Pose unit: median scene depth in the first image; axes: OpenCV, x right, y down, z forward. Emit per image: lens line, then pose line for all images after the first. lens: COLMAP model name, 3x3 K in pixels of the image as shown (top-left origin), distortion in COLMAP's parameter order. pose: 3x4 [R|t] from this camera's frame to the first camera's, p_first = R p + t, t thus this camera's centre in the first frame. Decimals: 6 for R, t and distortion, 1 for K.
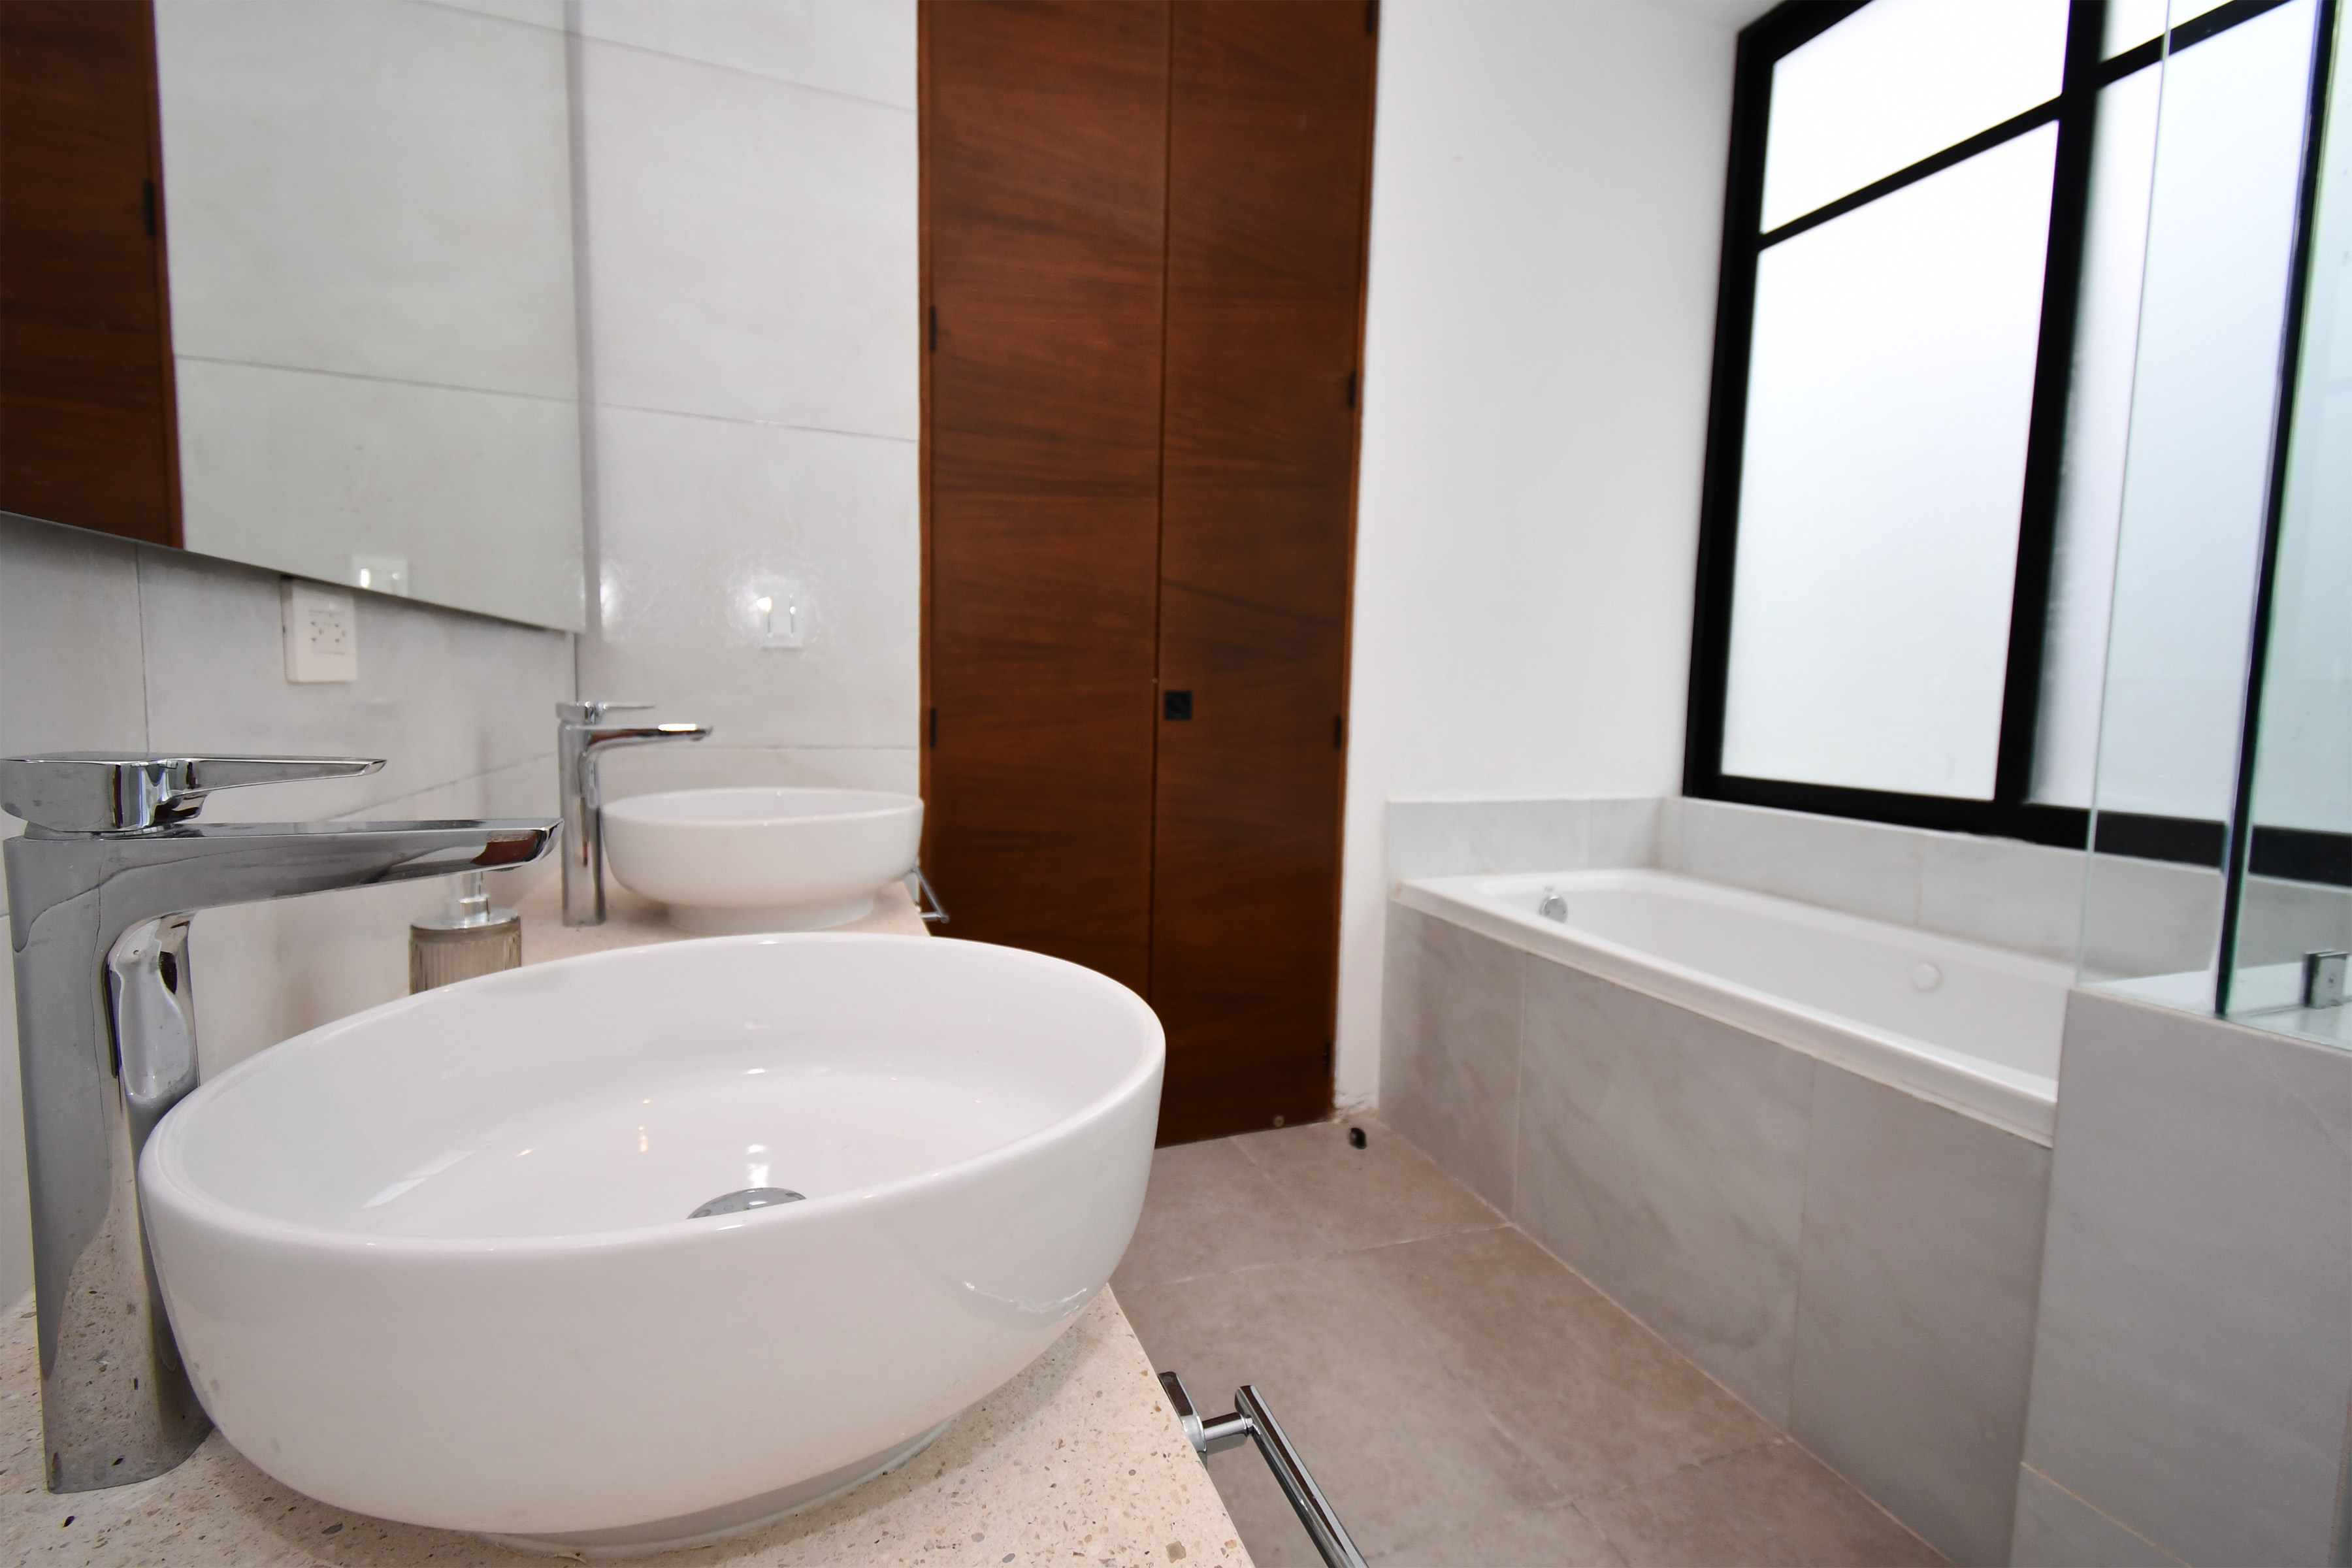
lens RADIAL K [[1104.8, 0, 1177.2], [0, 1104.8, 779.2], [0, 0, 1]] dist [-0.002601, -0.000098]
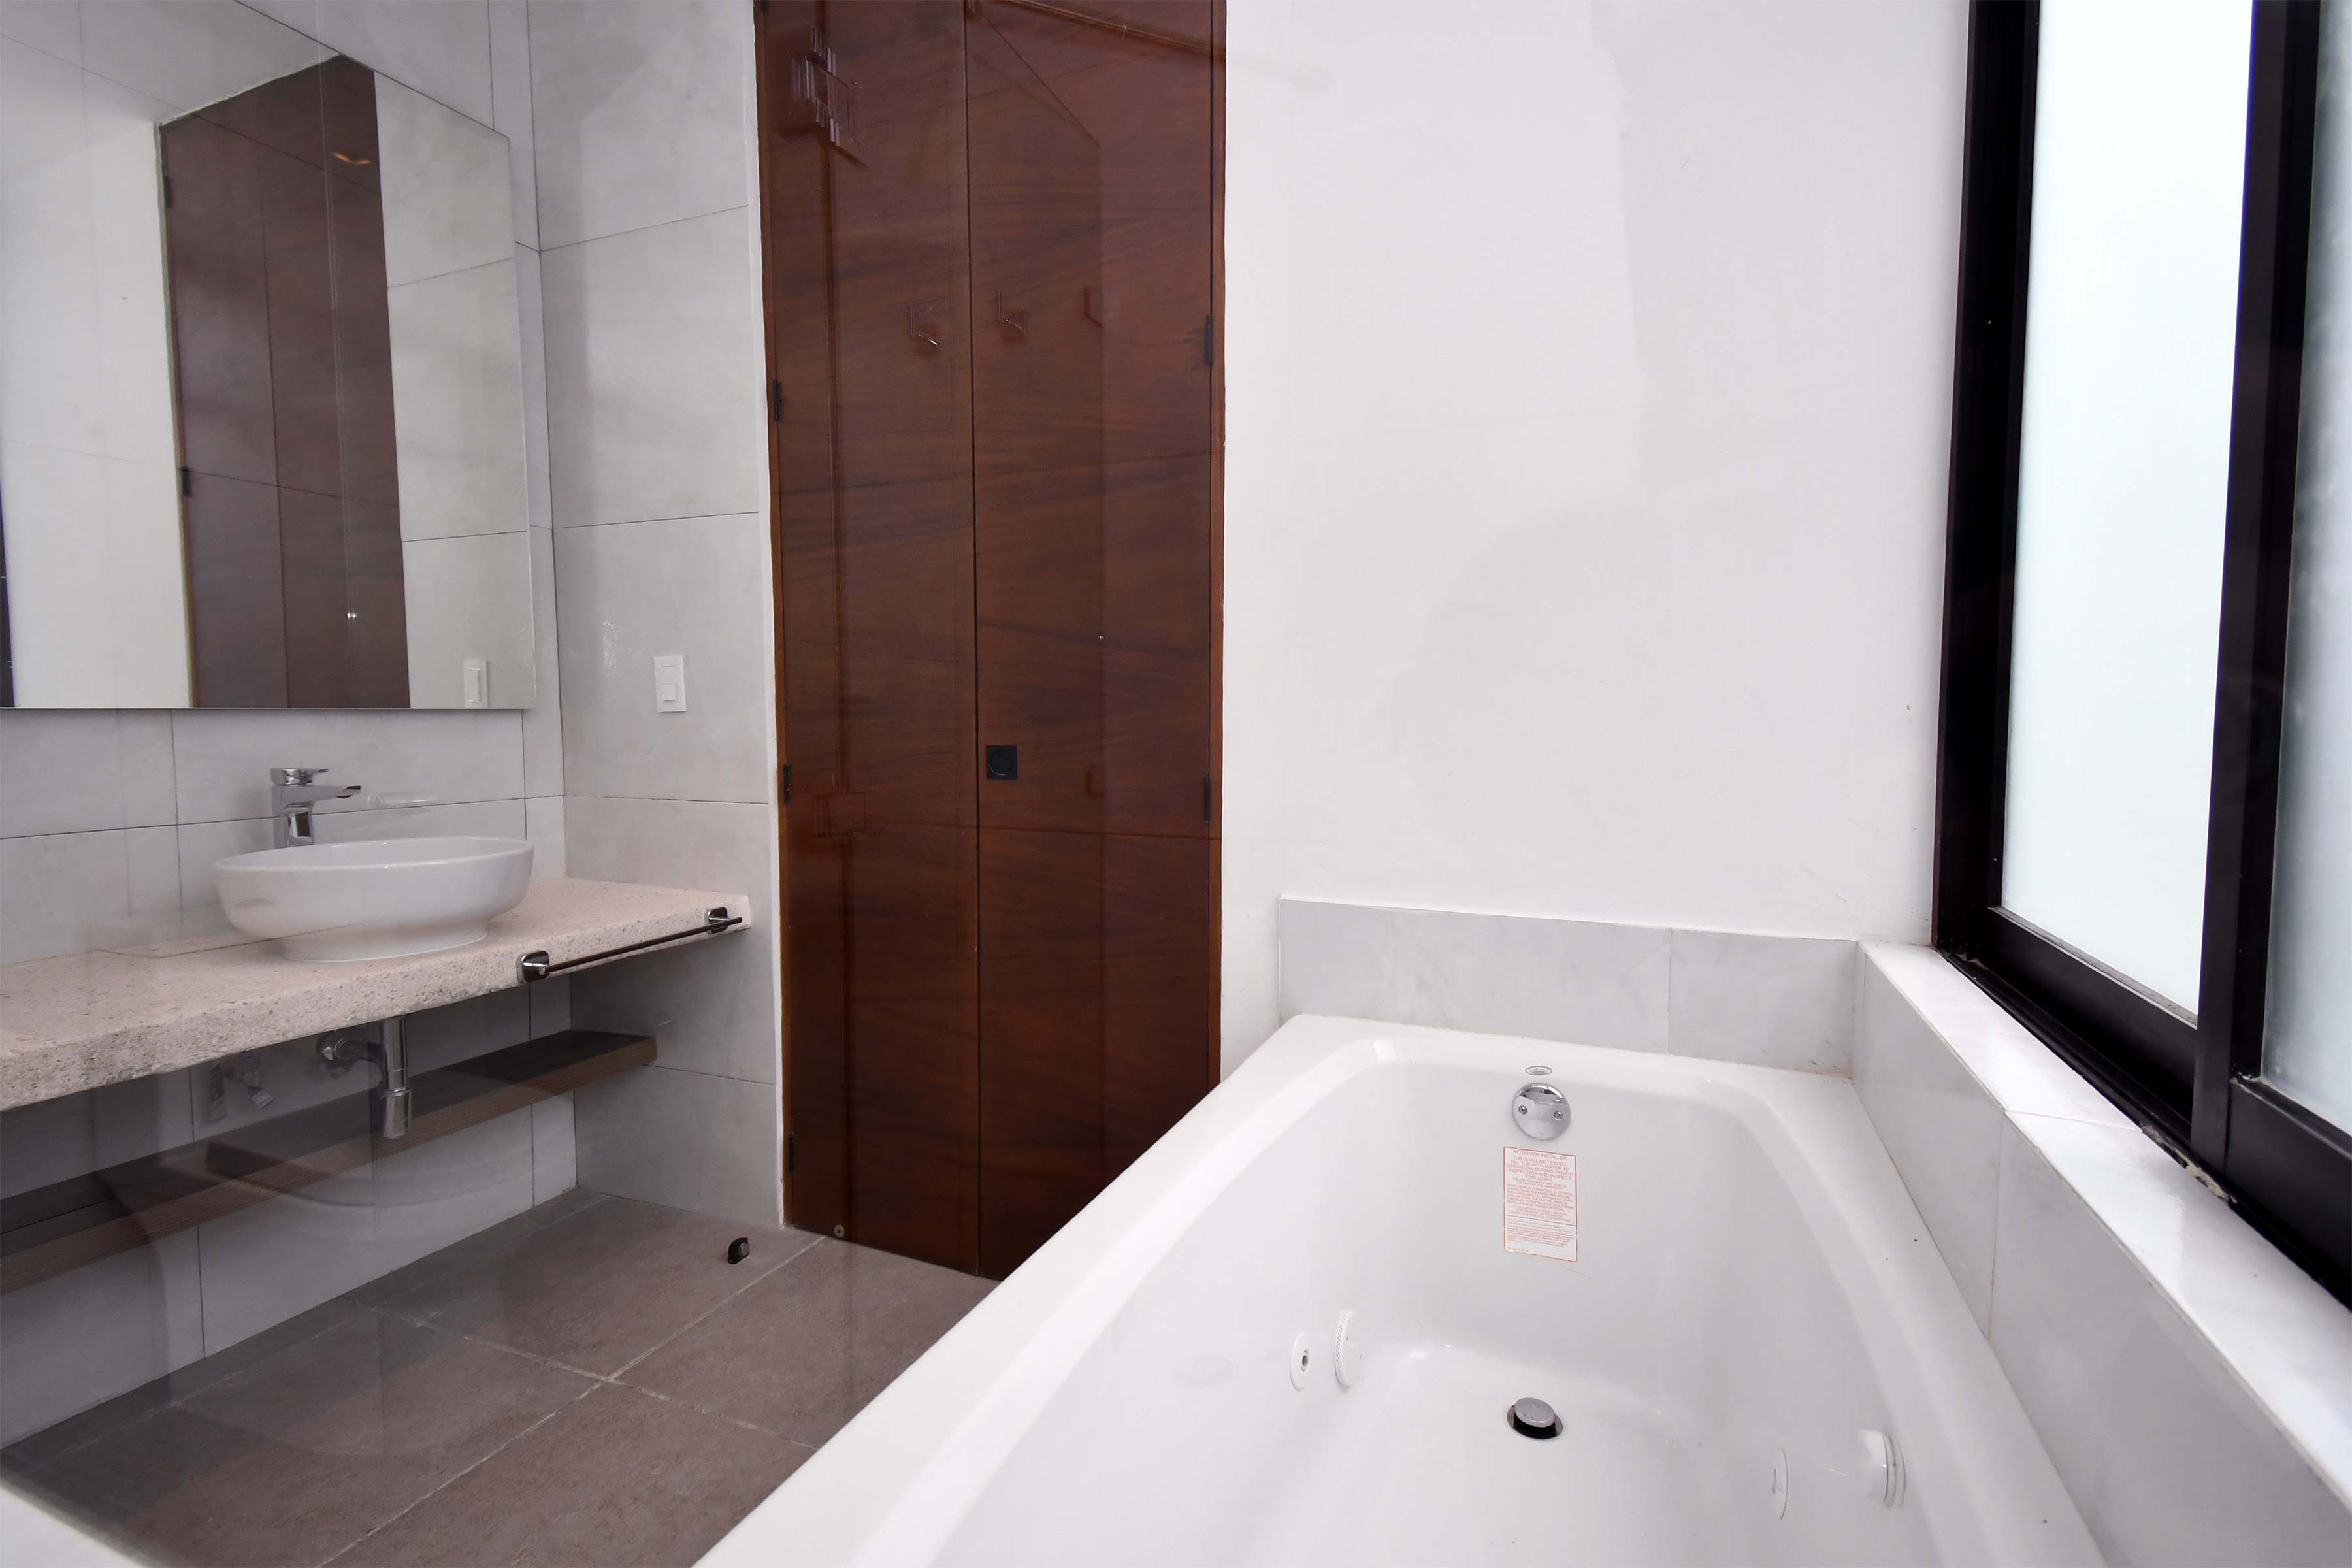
lens RADIAL K [[1104.8, 0, 1175.2], [0, 1104.8, 788.3], [0, 0, 1]] dist [-0.002601, -0.000098]
pose [[0.700639, 0.017548, -0.713300, 0.708701], [-0.047374, 0.998636, -0.021966, -0.034725], [0.711941, 0.049182, 0.700515, 0.499131]]
